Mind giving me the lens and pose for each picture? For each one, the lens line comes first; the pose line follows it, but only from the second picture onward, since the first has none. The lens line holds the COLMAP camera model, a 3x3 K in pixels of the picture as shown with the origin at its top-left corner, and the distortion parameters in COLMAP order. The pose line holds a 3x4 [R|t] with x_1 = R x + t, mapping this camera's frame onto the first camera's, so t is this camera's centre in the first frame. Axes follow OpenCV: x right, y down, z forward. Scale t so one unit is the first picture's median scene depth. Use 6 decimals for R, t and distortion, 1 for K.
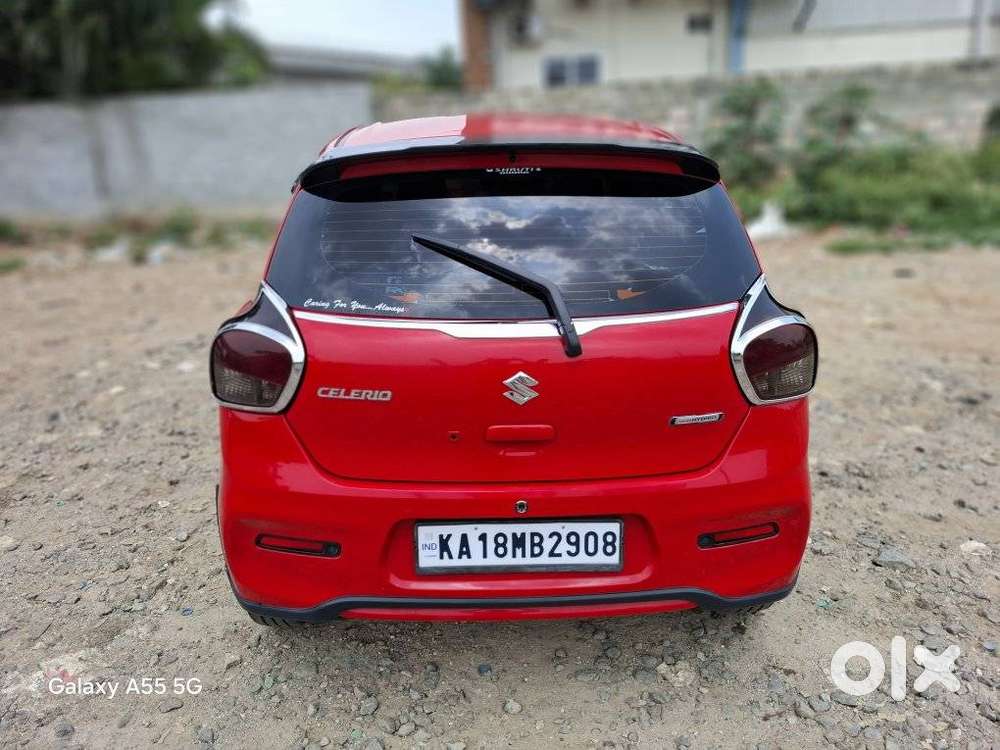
lens RADIAL K [[682.4, 0, 501.5], [0, 682.4, 367.4], [0, 0, 1]] dist [0.064653, -0.073775]
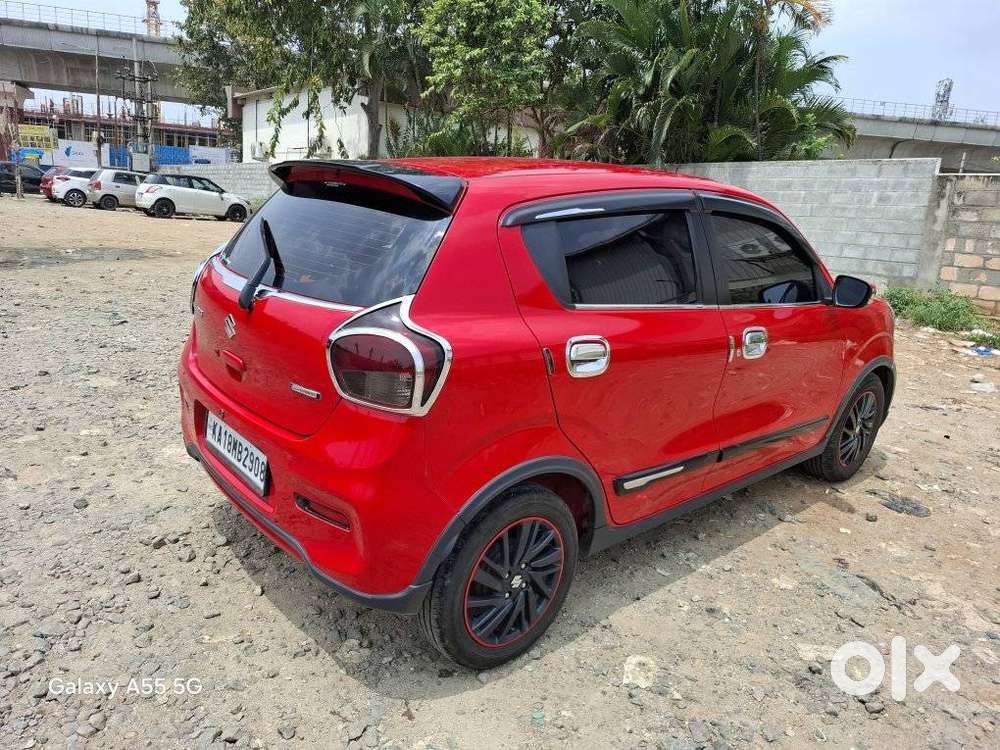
lens RADIAL K [[679.1, 0, 484.5], [0, 679.1, 368.6], [0, 0, 1]] dist [0.025044, -0.002639]
pose [[0.642786, 0.269430, -0.717101, 1.116167], [-0.332675, 0.941407, 0.055508, -0.110570], [0.690039, 0.202882, 0.694756, 0.334373]]
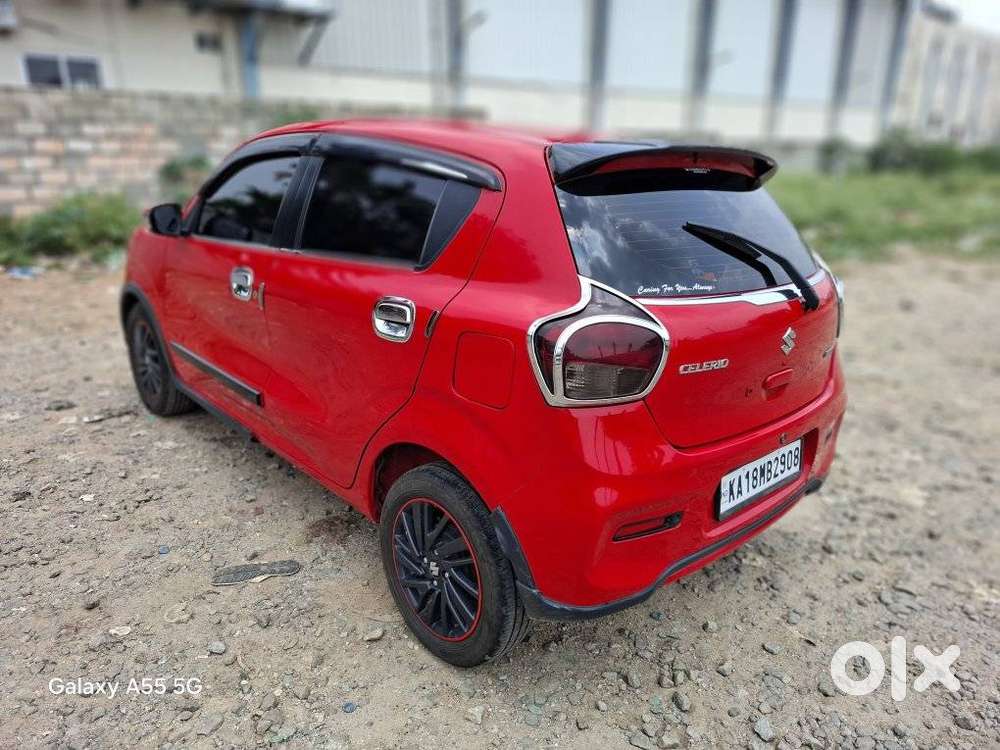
lens RADIAL K [[689.8, 0, 486.8], [0, 689.8, 376.3], [0, 0, 1]] dist [0.037042, -0.033725]
pose [[0.754190, -0.149992, 0.639297, -0.988436], [0.165715, 0.985526, 0.035727, -0.035559], [-0.635403, 0.078996, 0.768130, 0.305497]]
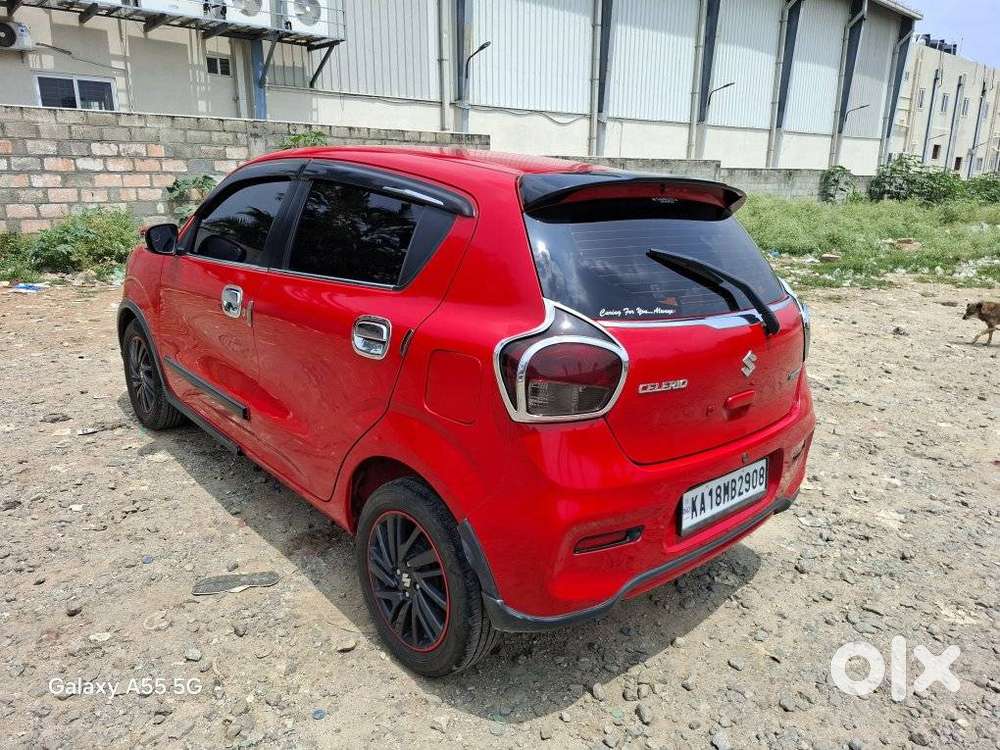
lens RADIAL K [[692.4, 0, 488.7], [0, 692.4, 370.8], [0, 0, 1]] dist [0.029203, -0.025463]
pose [[0.757762, -0.114823, 0.642350, -0.981594], [0.151679, 0.988427, -0.002246, -0.023611], [-0.634658, 0.099133, 0.766409, 0.239799]]
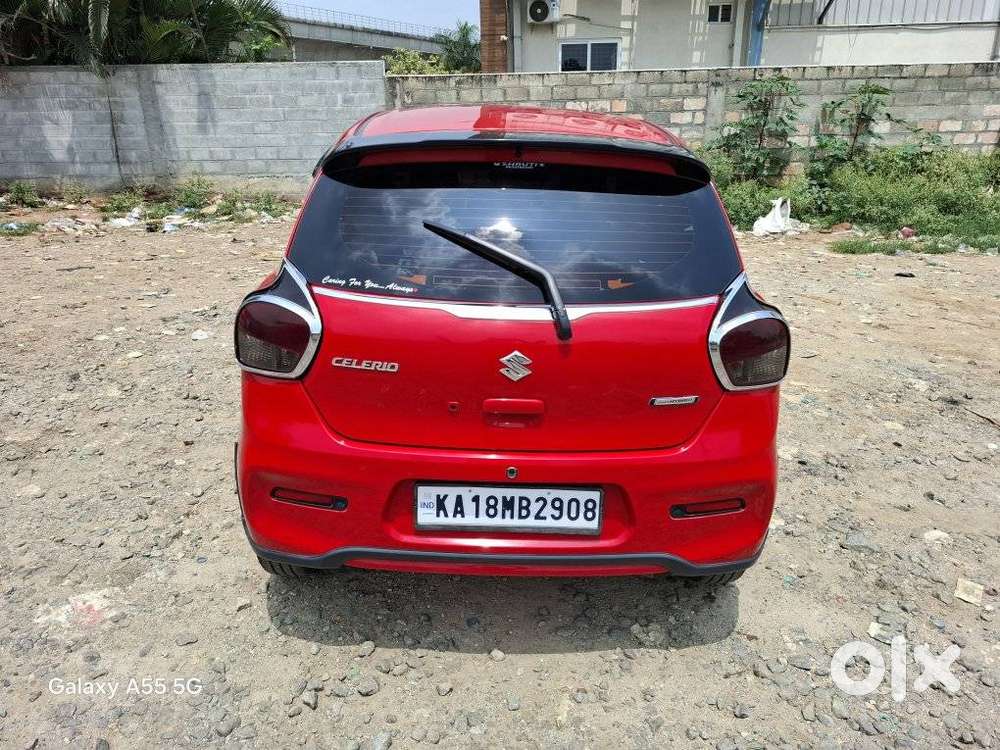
lens RADIAL K [[675.2, 0, 500.0], [0, 675.2, 375.0], [0, 0, 1]] dist [0.089842, -0.109052]
pose [[0.998983, 0.044596, -0.006692, 0.008828], [-0.044332, 0.998389, 0.035407, 0.006394], [0.008261, -0.035074, 0.999351, -0.077106]]
